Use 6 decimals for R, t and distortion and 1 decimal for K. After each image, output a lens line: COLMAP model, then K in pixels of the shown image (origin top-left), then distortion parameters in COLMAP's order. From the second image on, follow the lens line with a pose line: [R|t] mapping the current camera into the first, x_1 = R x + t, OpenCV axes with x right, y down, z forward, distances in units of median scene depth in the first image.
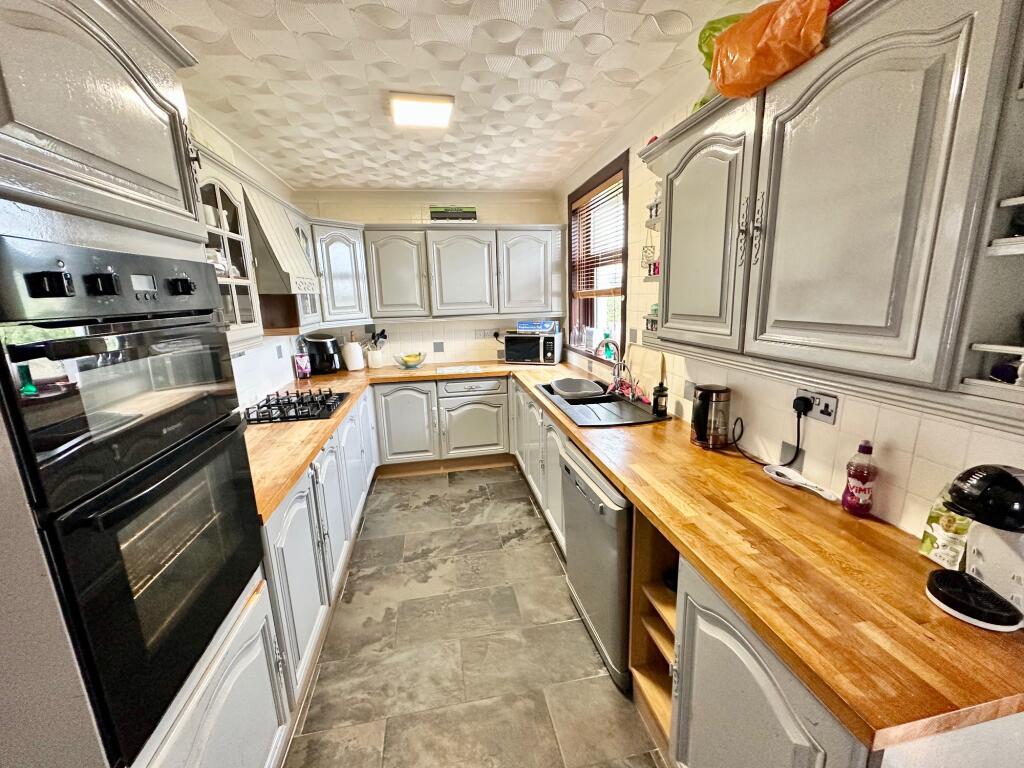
lens RADIAL K [[409.0, 0, 511.6], [0, 409.0, 381.6], [0, 0, 1]] dist [-0.005316, 0.001347]
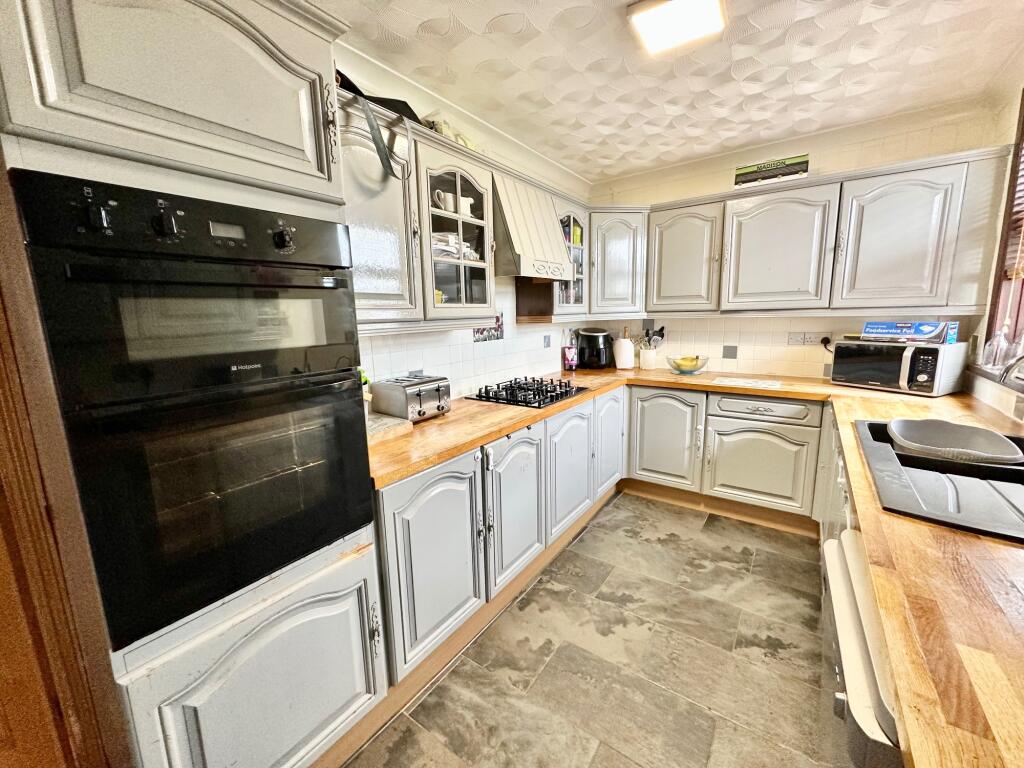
lens RADIAL K [[409.0, 0, 511.4], [0, 409.0, 381.4], [0, 0, 1]] dist [-0.005316, 0.001347]
pose [[0.689770, 0.129200, -0.712408, 0.135720], [-0.145455, 0.988617, 0.038459, 0.001850], [0.709267, 0.077096, 0.700711, 0.235600]]
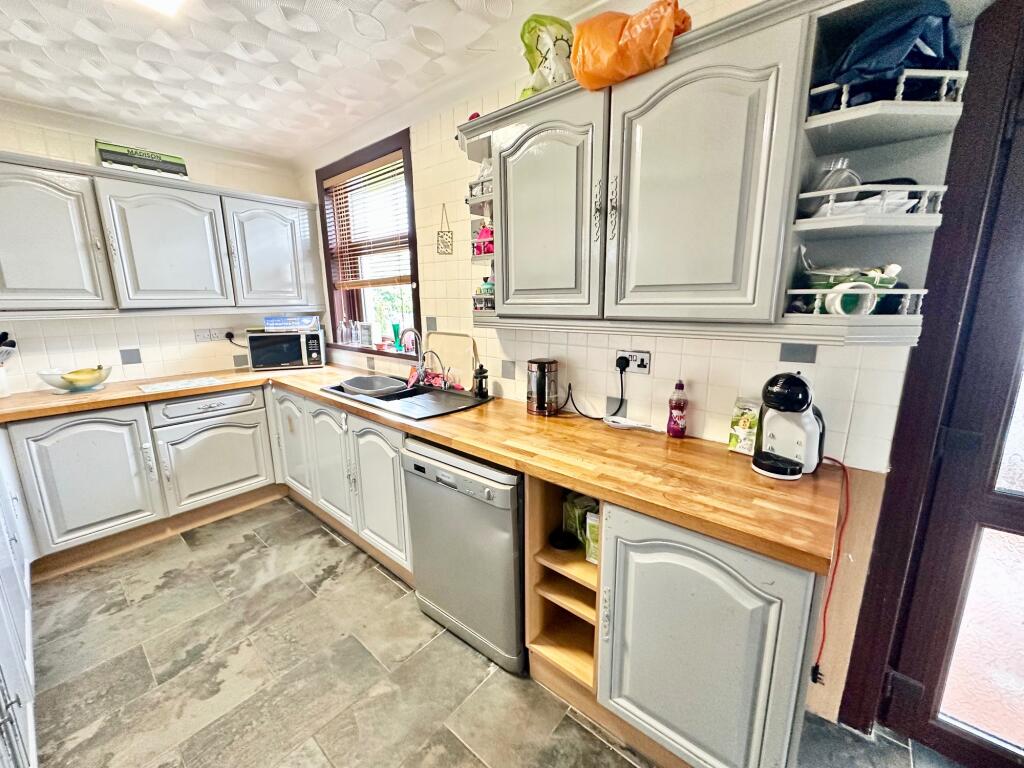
lens RADIAL K [[409.0, 0, 510.4], [0, 409.0, 381.6], [0, 0, 1]] dist [-0.005316, 0.001347]
pose [[0.775376, -0.105866, 0.622563, -0.165150], [0.118427, 0.992734, 0.021318, 0.023517], [-0.620296, 0.057199, 0.782279, 0.125105]]
